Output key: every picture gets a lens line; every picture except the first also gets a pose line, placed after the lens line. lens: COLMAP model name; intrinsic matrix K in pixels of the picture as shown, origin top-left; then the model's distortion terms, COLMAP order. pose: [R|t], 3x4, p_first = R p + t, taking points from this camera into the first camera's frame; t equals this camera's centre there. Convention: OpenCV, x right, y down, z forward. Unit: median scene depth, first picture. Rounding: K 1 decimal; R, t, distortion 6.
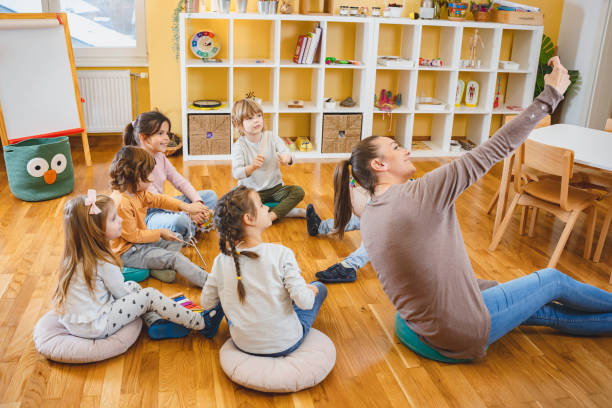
lens RADIAL K [[579.1, 0, 306.0], [0, 579.1, 204.0], [0, 0, 1]] dist [-0.209464, 0.255710]
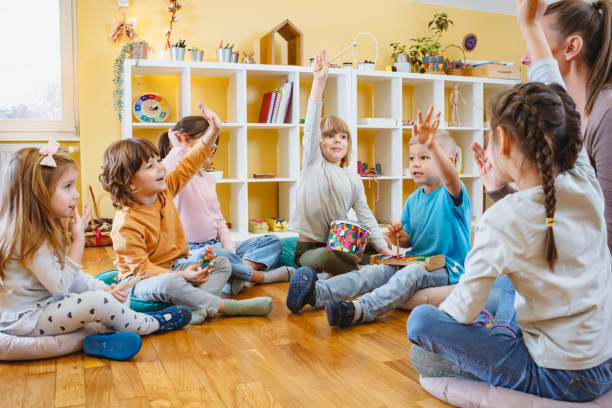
lens RADIAL K [[579.1, 0, 306.0], [0, 579.1, 204.0], [0, 0, 1]] dist [-0.209464, 0.255710]
pose [[0.982352, -0.060194, 0.177091, -0.111751], [0.106653, 0.958063, -0.265972, 0.095041], [-0.153654, 0.280165, 0.947575, 0.225862]]
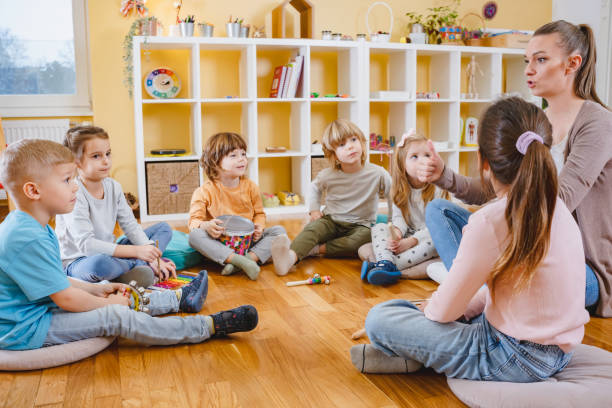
lens RADIAL K [[580.4, 0, 306.0], [0, 580.4, 204.0], [0, 0, 1]] dist [-0.183303, 0.203991]
pose [[0.991235, -0.065517, 0.114724, -0.077983], [0.087489, 0.976203, -0.198429, 0.074228], [-0.098994, 0.206726, 0.973378, 0.208251]]
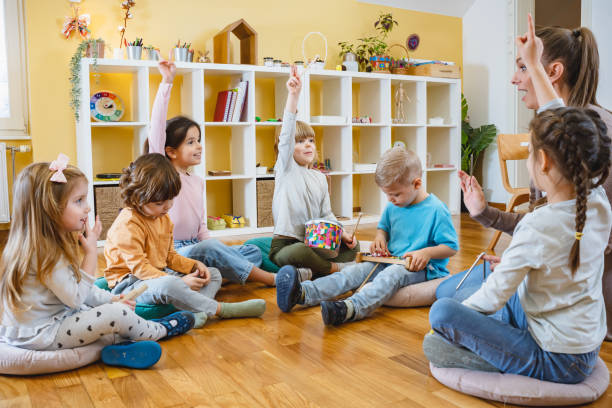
lens RADIAL K [[579.1, 0, 306.0], [0, 579.1, 204.0], [0, 0, 1]] dist [-0.209464, 0.255710]
pose [[0.948272, -0.079839, 0.307254, -0.165865], [0.153555, 0.962458, -0.223822, 0.079724], [-0.277849, 0.259425, 0.924932, 0.208218]]
